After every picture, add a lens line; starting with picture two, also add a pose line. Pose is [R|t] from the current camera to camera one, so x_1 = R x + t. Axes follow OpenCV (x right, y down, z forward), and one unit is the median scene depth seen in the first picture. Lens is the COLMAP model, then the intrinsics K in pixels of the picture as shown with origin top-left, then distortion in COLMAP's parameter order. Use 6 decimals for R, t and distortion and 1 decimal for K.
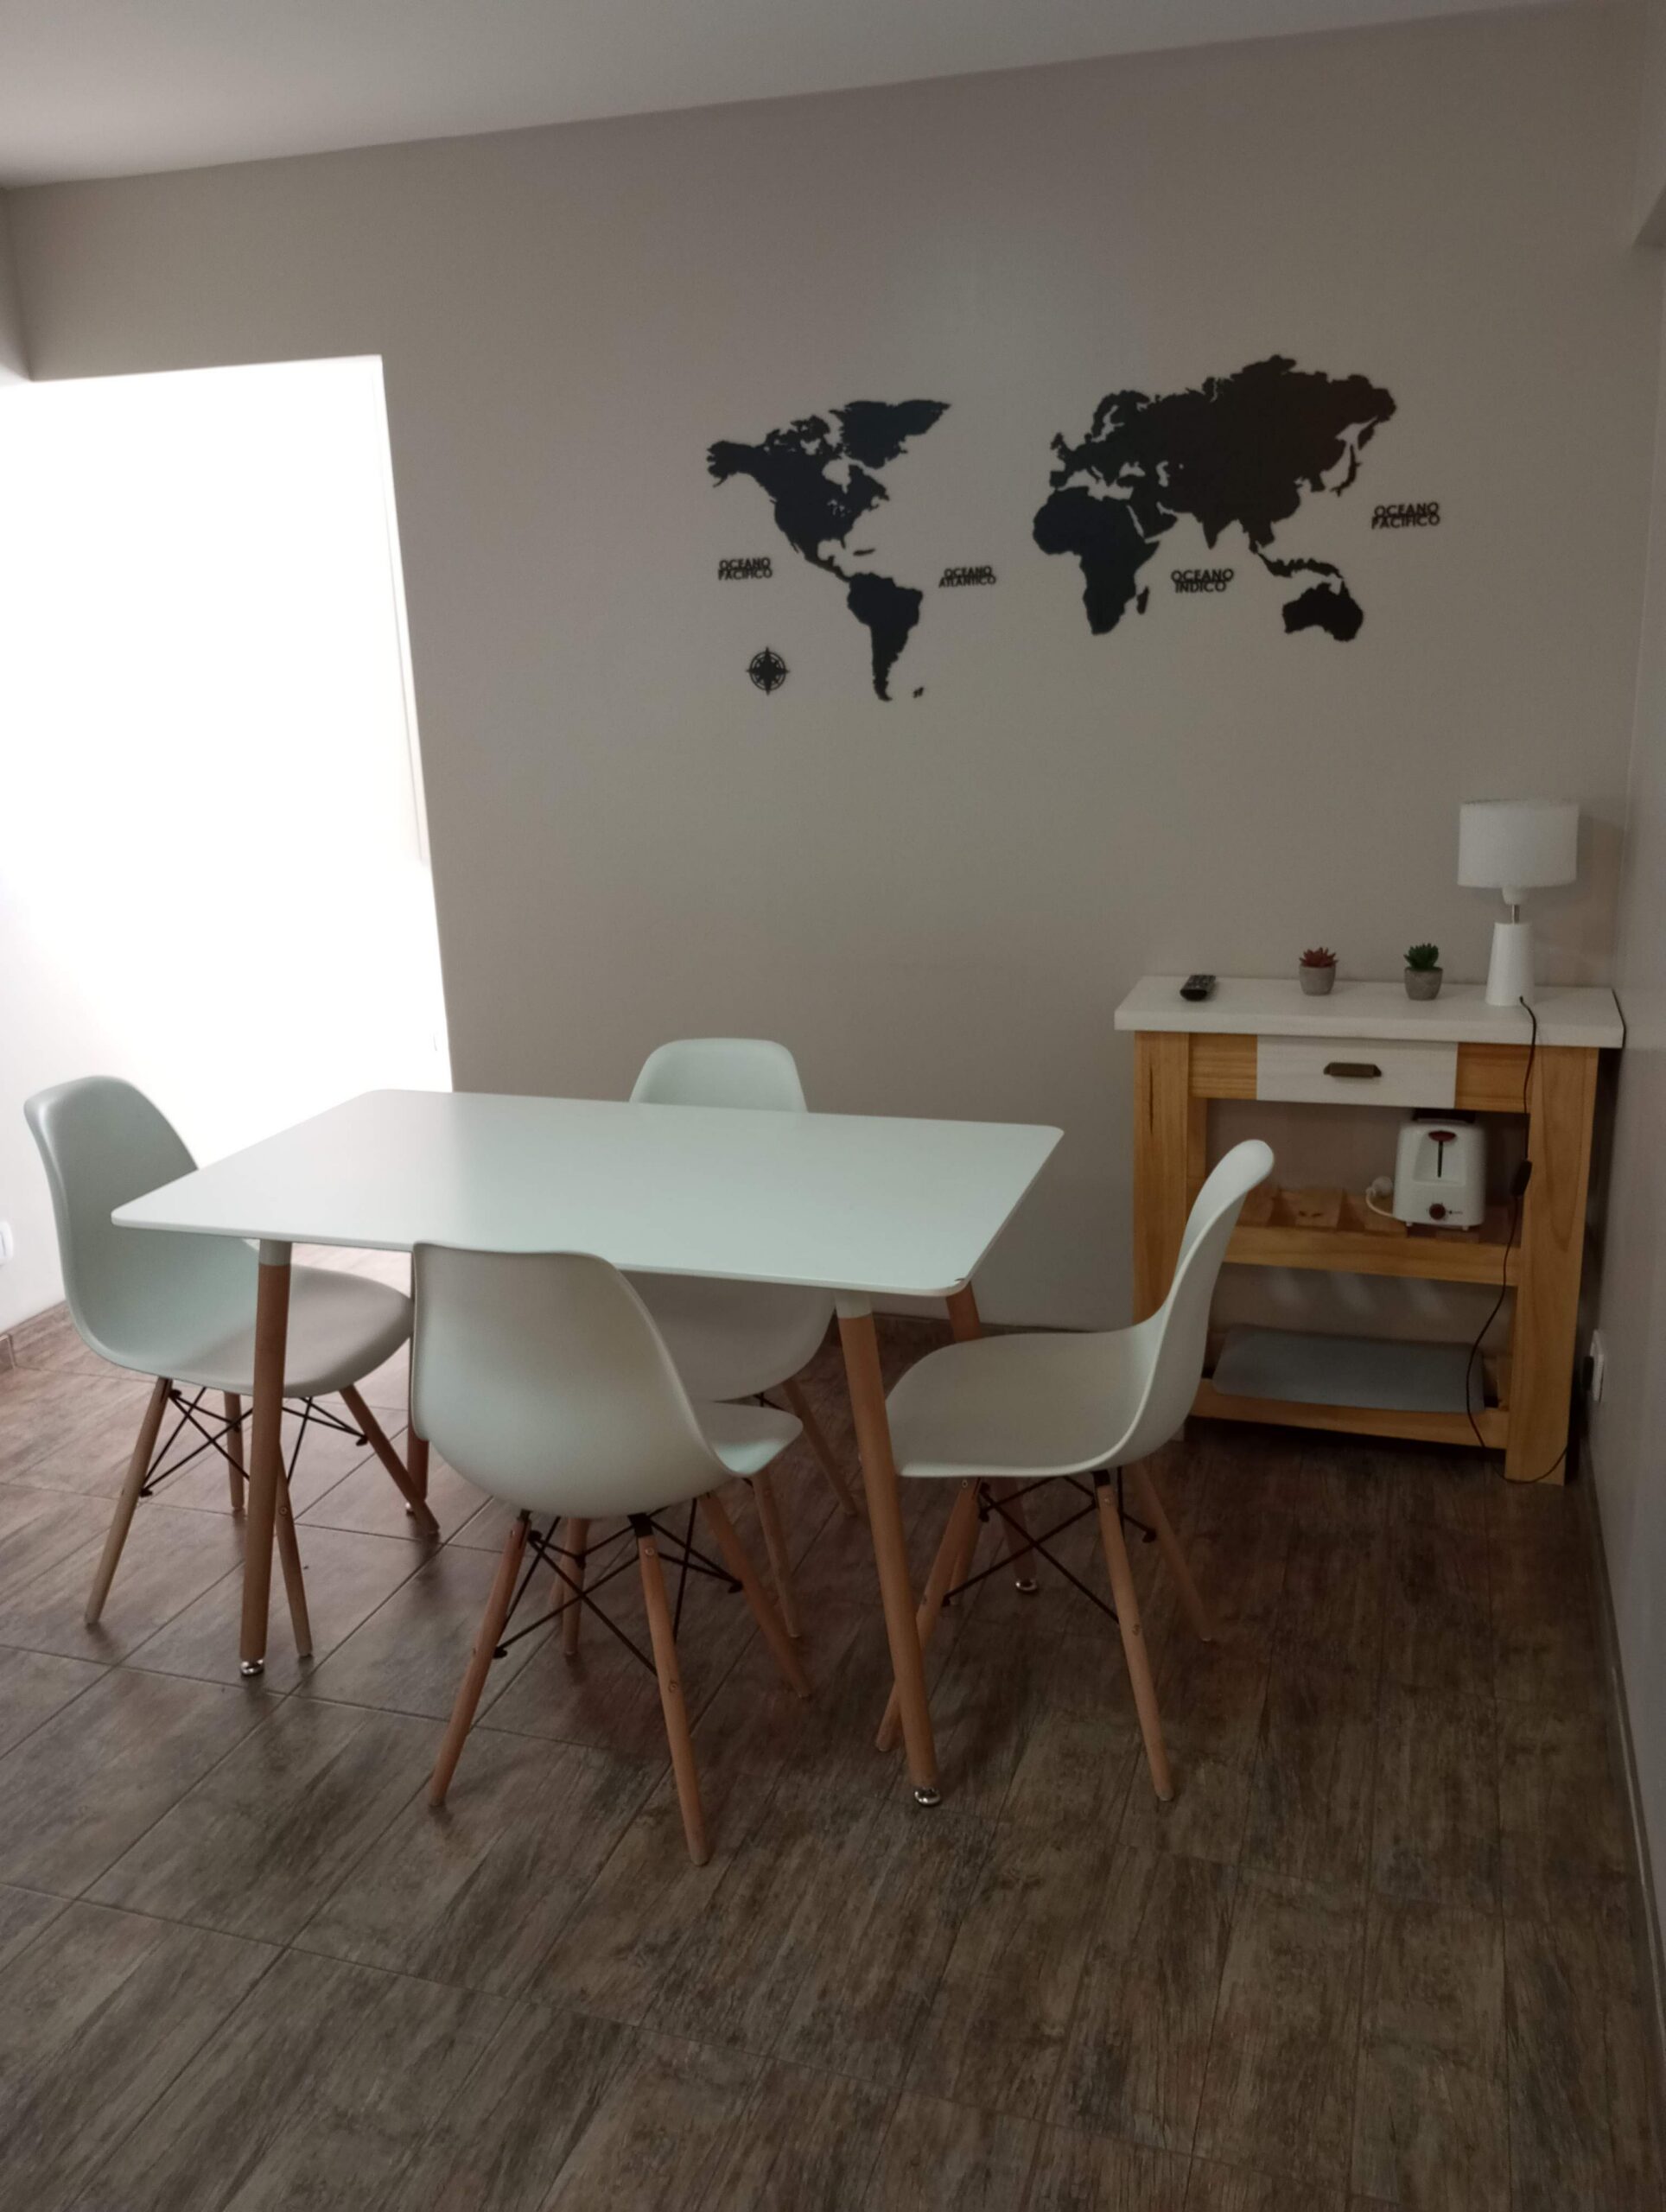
lens RADIAL K [[1812.9, 0, 826.5], [0, 1812.9, 1099.1], [0, 0, 1]] dist [0.022335, 0.001007]
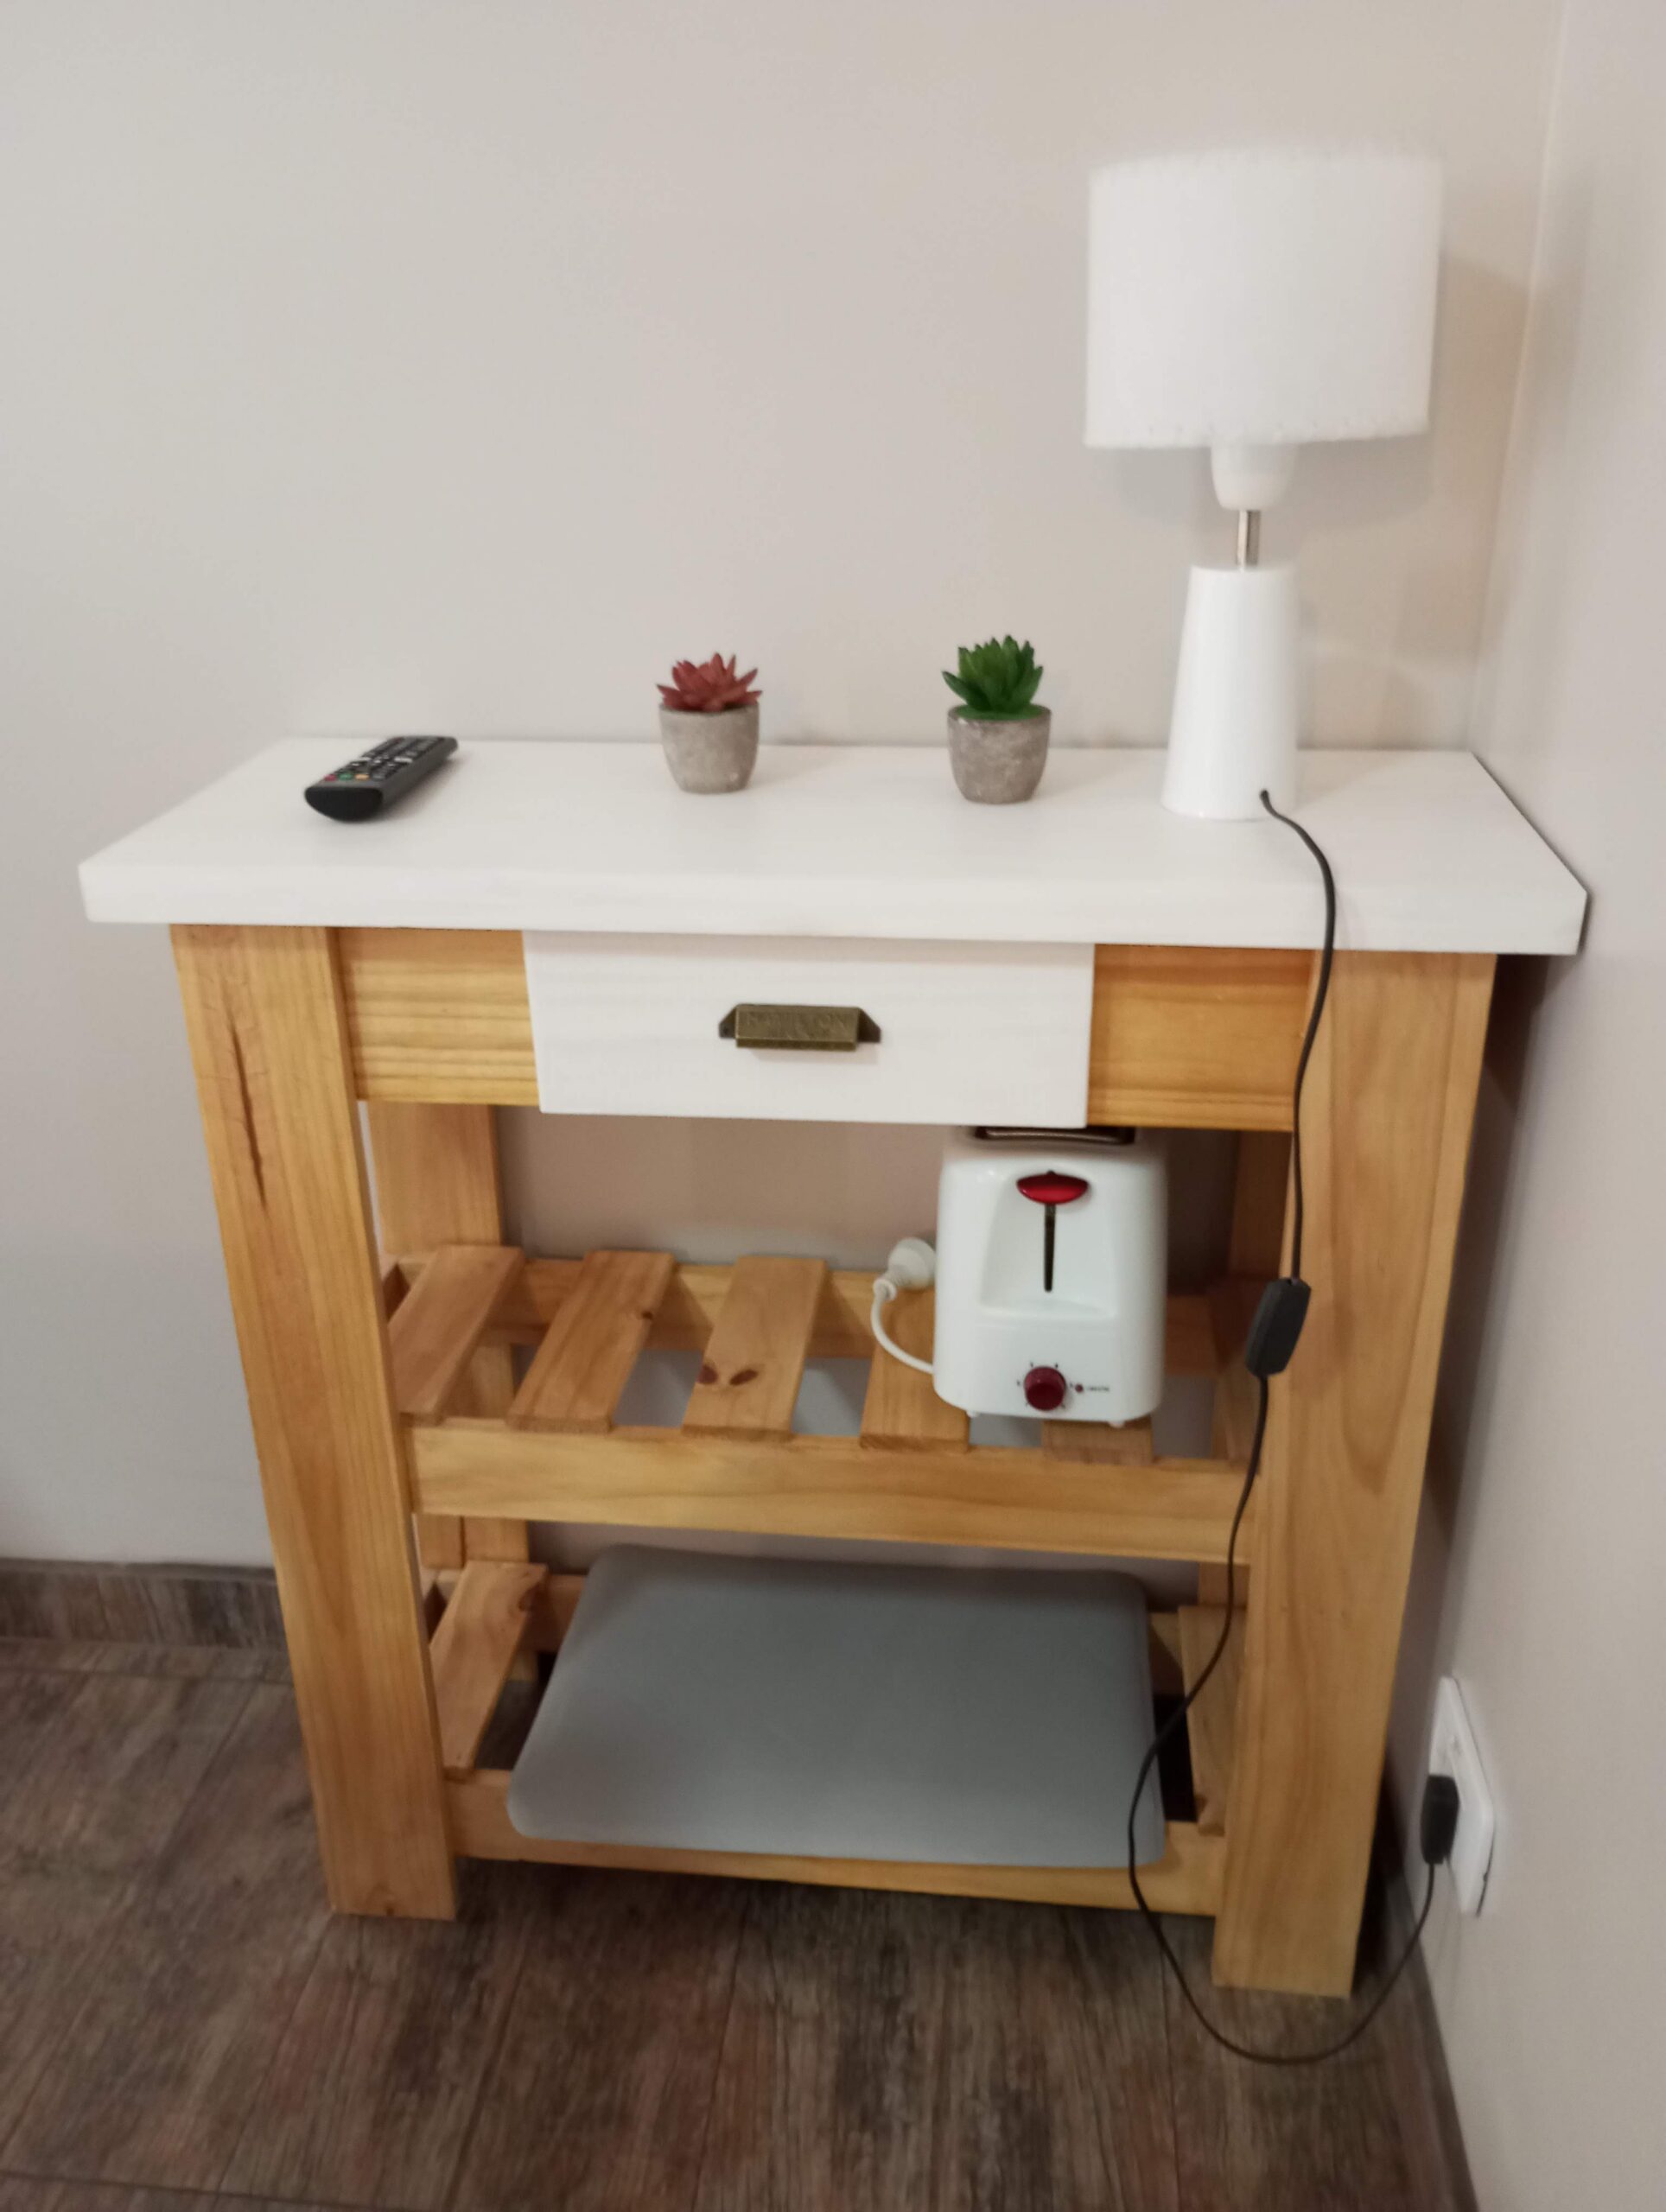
lens RADIAL K [[1812.9, 0, 834.8], [0, 1812.9, 1112.7], [0, 0, 1]] dist [0.022335, 0.001007]
pose [[0.976203, -0.069438, 0.205441, 0.222647], [0.037240, 0.986955, 0.156628, -0.051534], [-0.213637, -0.145250, 0.966055, 0.661038]]
